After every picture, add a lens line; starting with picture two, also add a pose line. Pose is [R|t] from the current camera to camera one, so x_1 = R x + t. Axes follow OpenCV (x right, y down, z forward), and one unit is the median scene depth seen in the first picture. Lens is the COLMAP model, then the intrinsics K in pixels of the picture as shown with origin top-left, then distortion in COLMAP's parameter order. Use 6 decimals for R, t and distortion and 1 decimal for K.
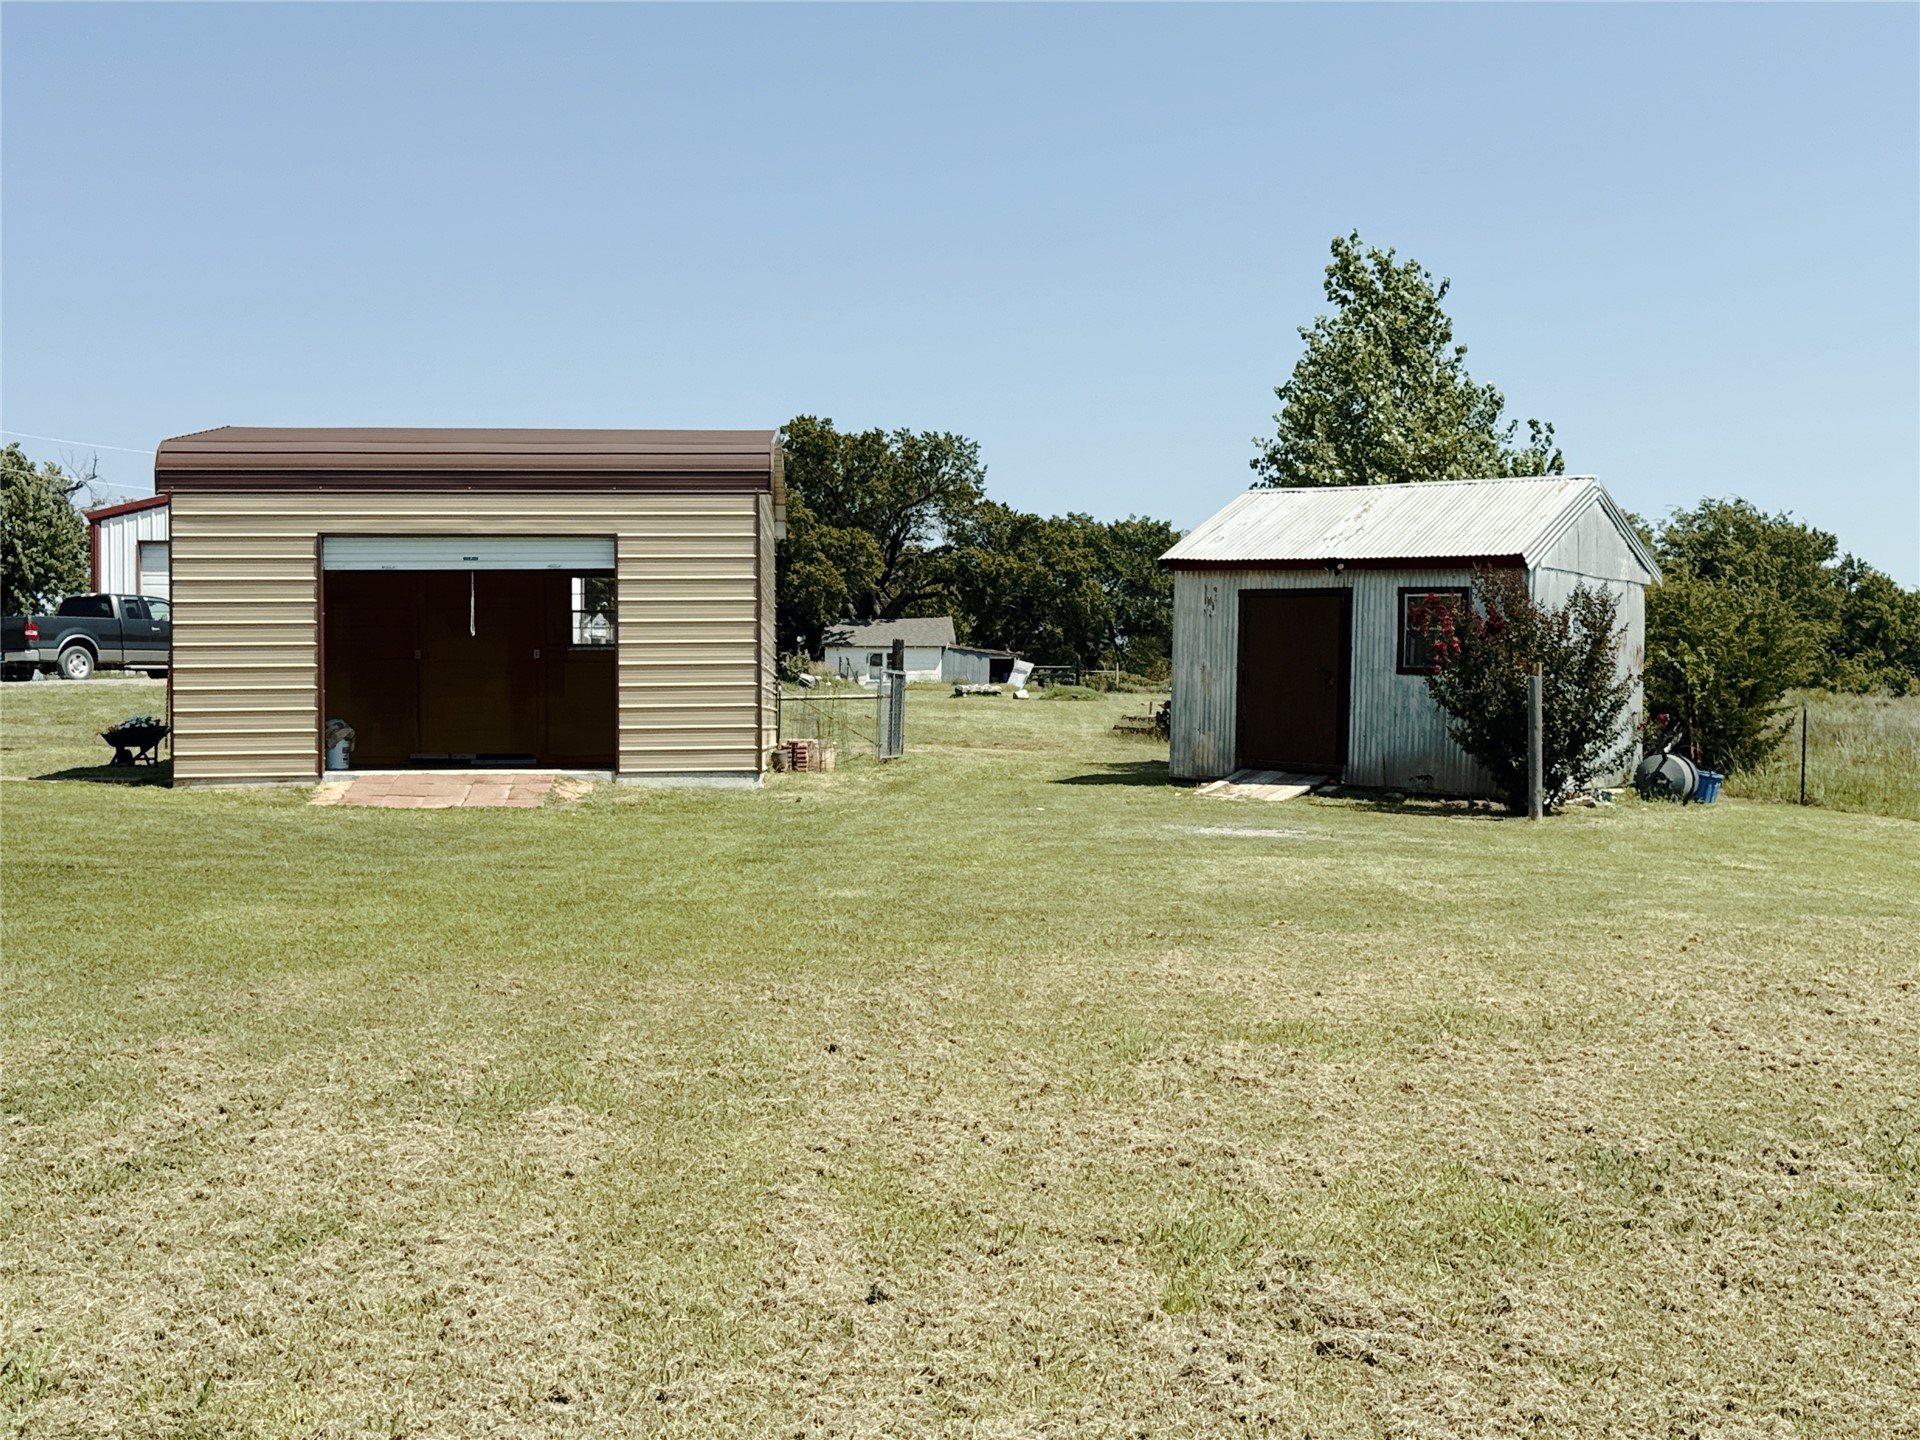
lens RADIAL K [[2265.0, 0, 950.7], [0, 2265.0, 705.0], [0, 0, 1]] dist [0.140326, 0.000000]
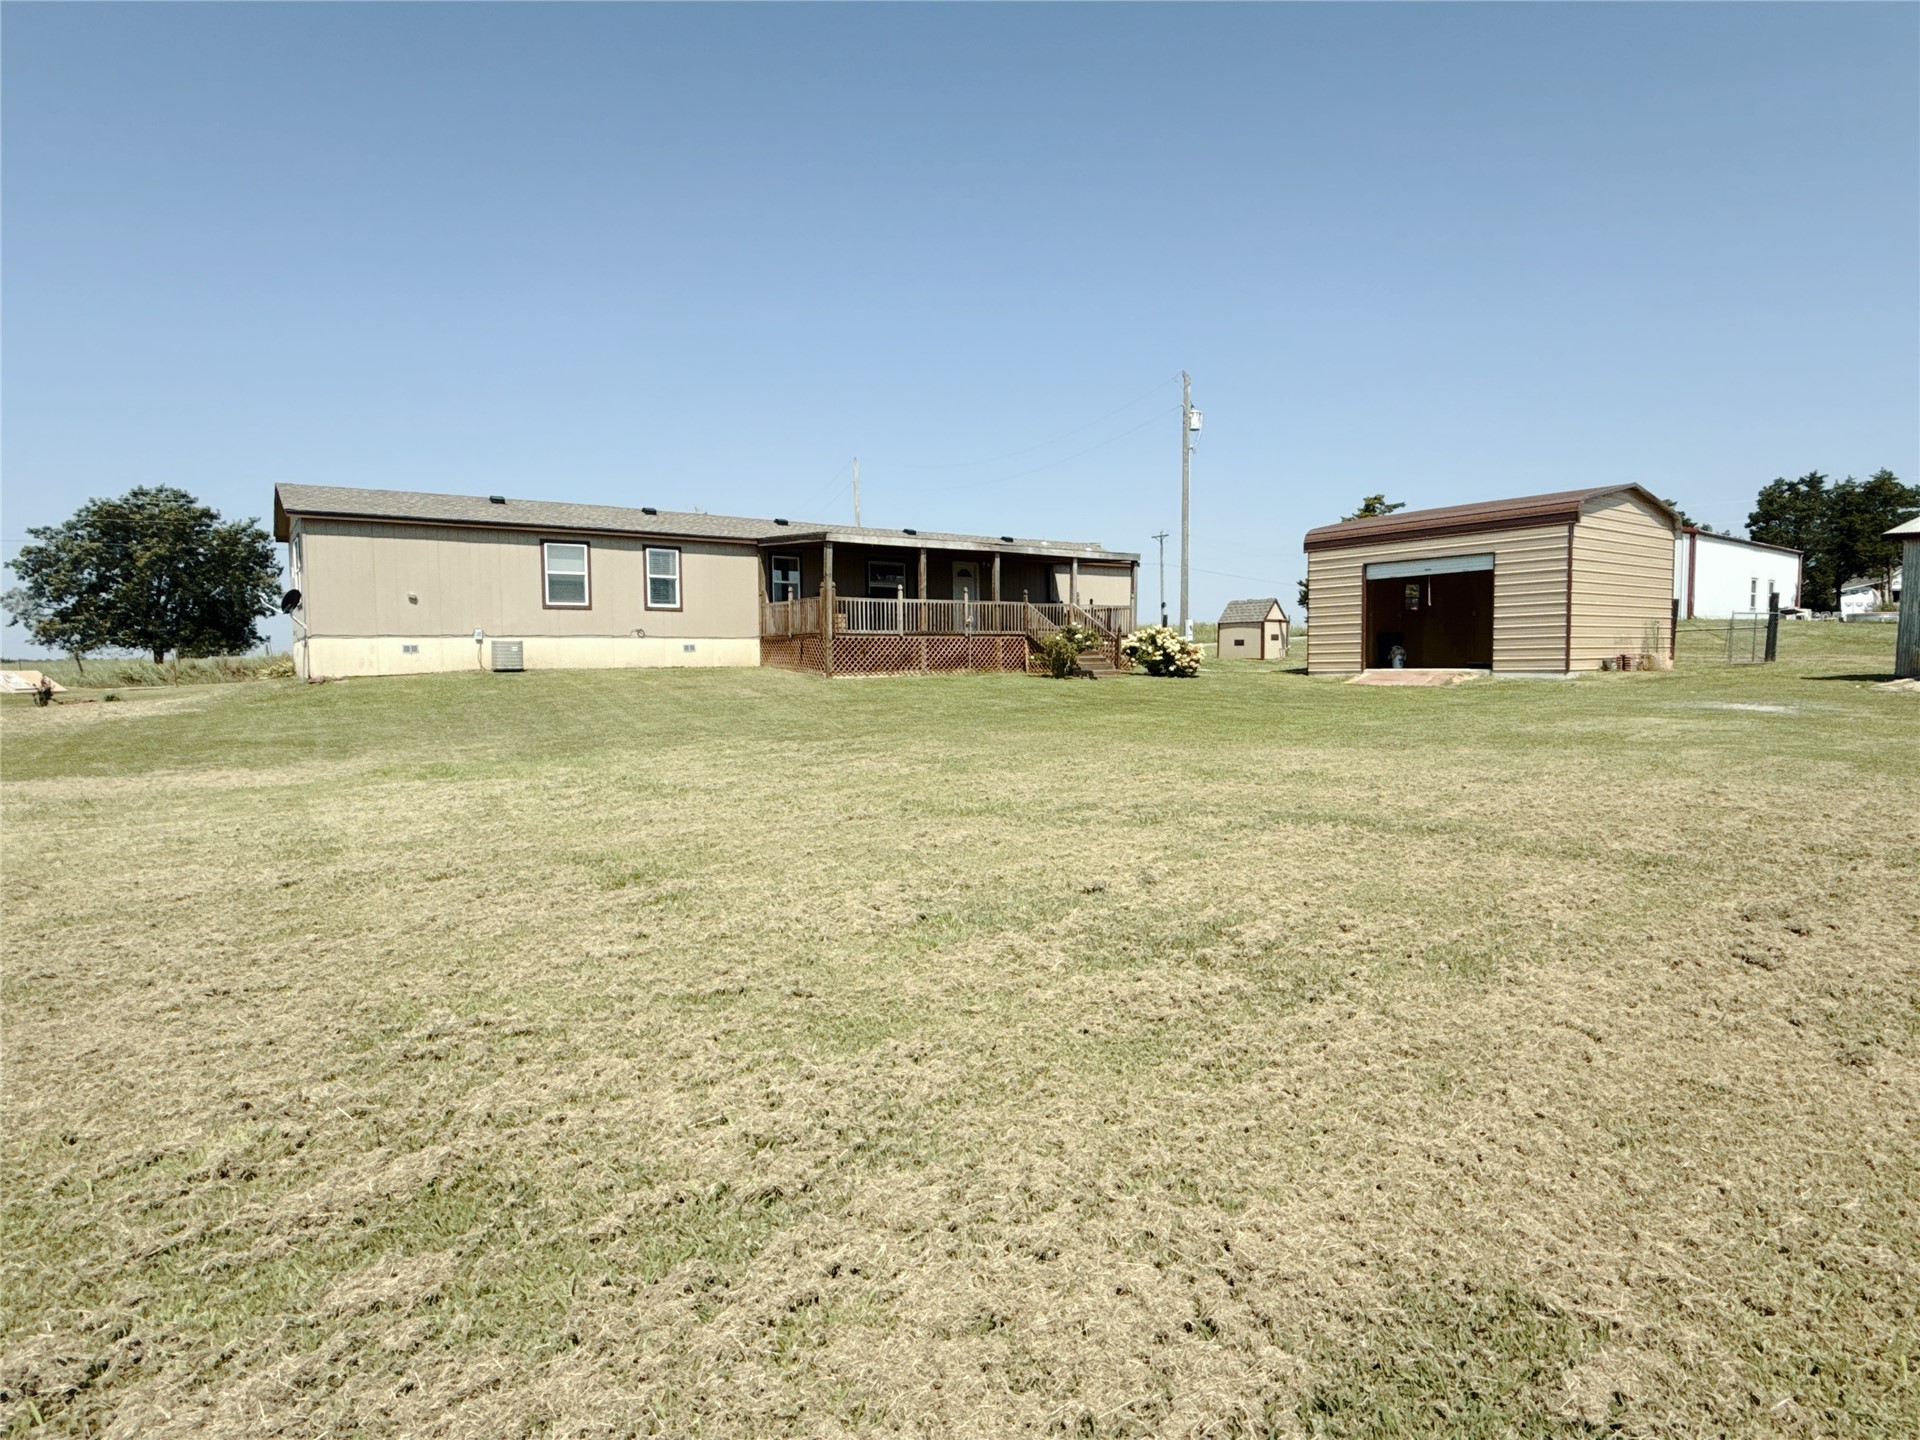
lens RADIAL K [[1050.1, 0, 945.0], [0, 1050.1, 725.1], [0, 0, 1]] dist [0.002204, 0.002071]
pose [[0.563741, 0.047782, -0.824568, 0.354790], [0.018928, 0.997316, 0.070733, 0.002707], [0.825734, -0.055483, 0.561324, 0.064386]]
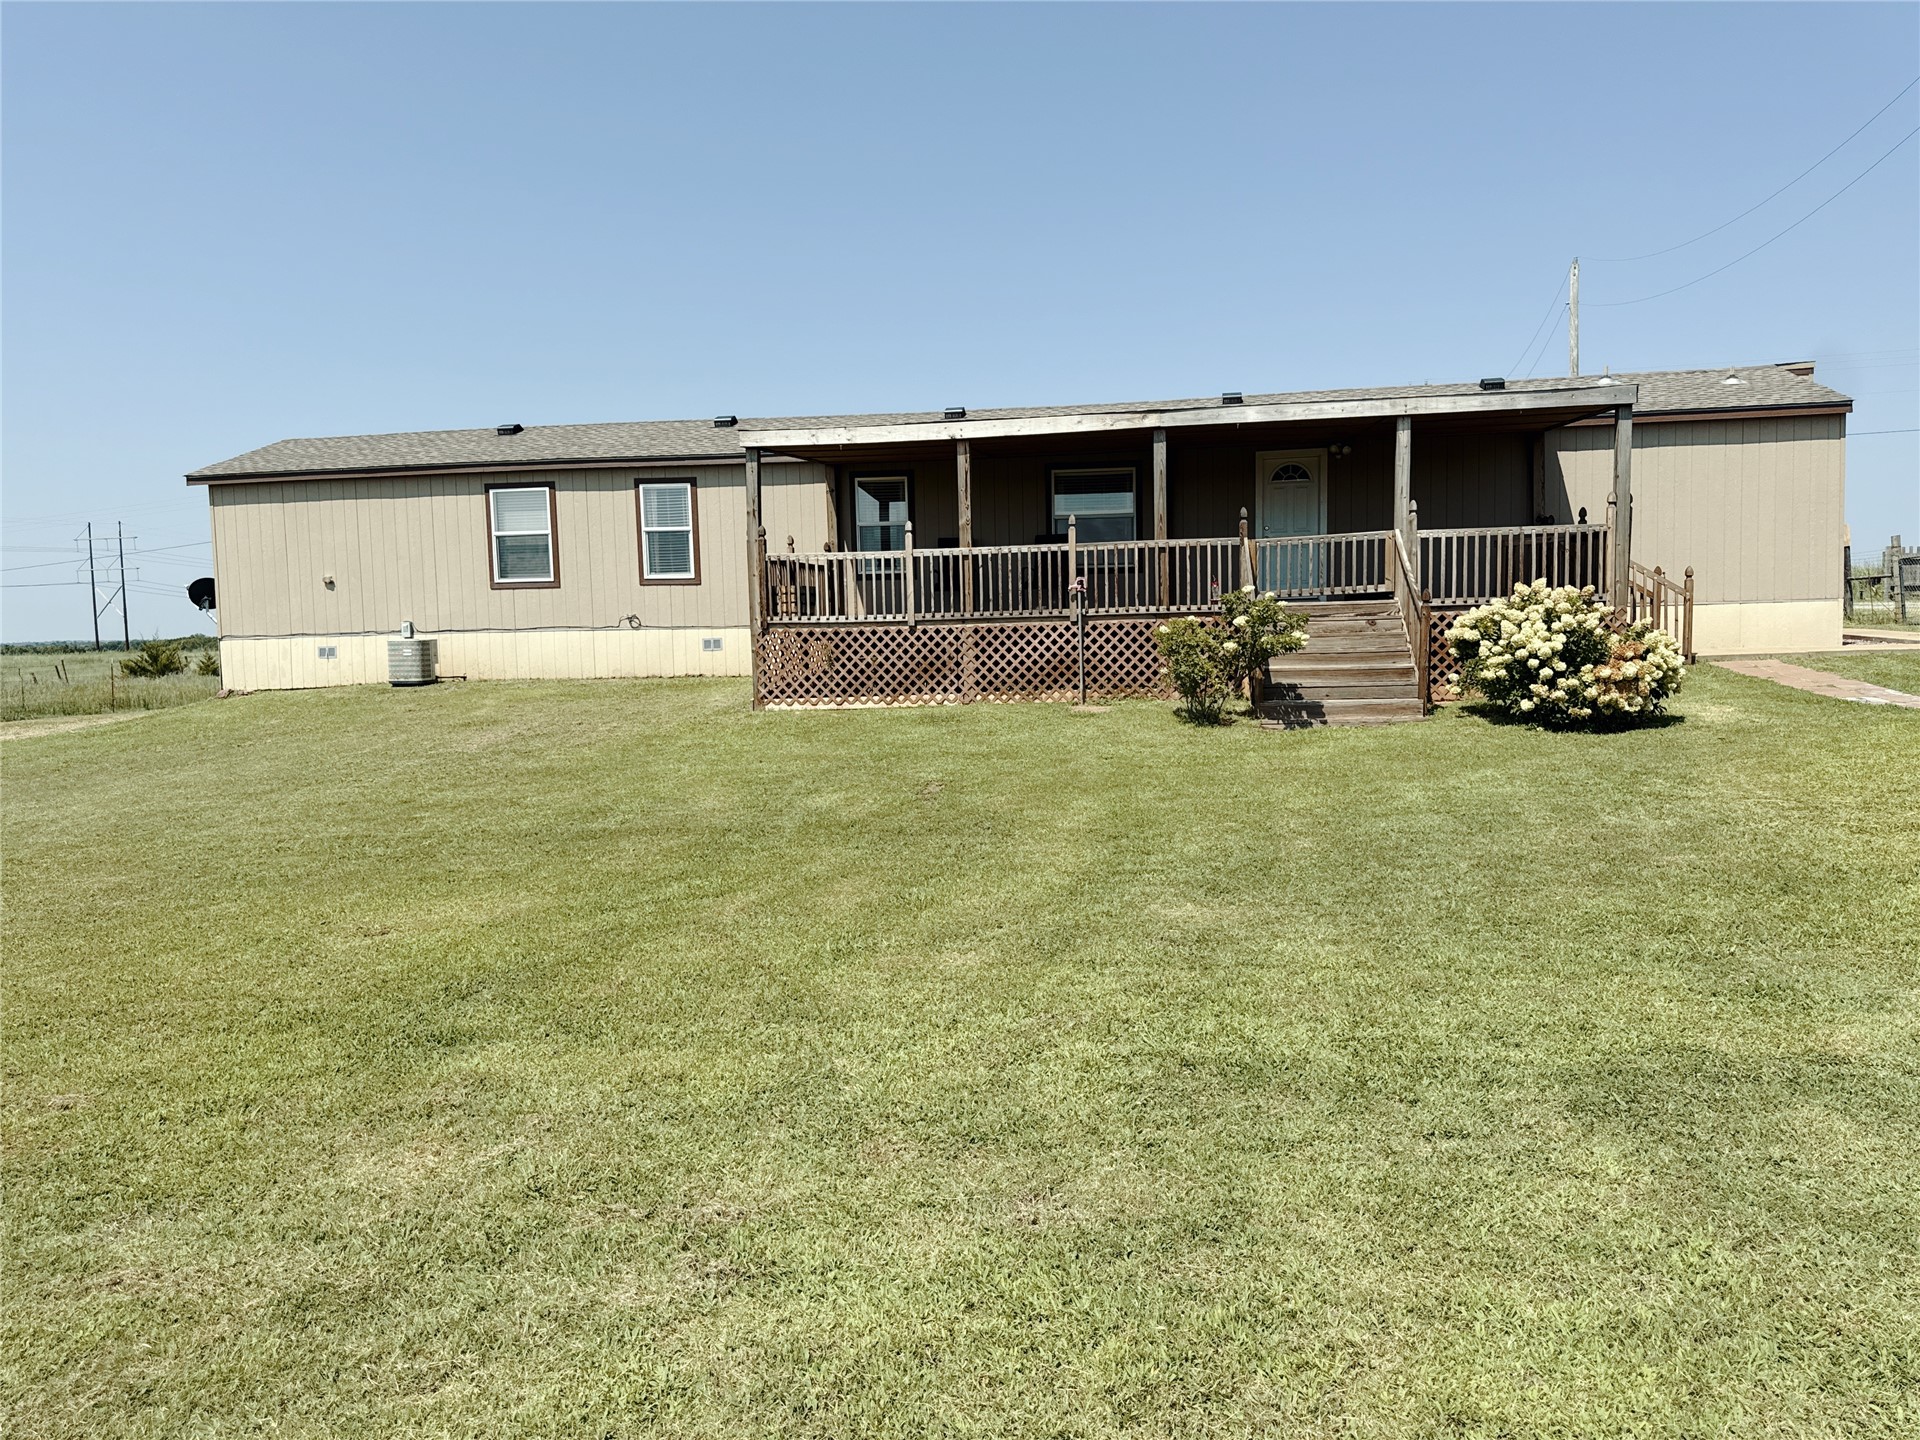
lens RADIAL K [[1345.6, 0, 932.7], [0, 1345.6, 730.9], [0, 0, 1]] dist [0.054654, -0.065936]
pose [[-0.172907, 0.086827, -0.981104, 0.120775], [0.037228, 0.995971, 0.081582, -0.013740], [0.984234, -0.022418, -0.175443, 0.735475]]
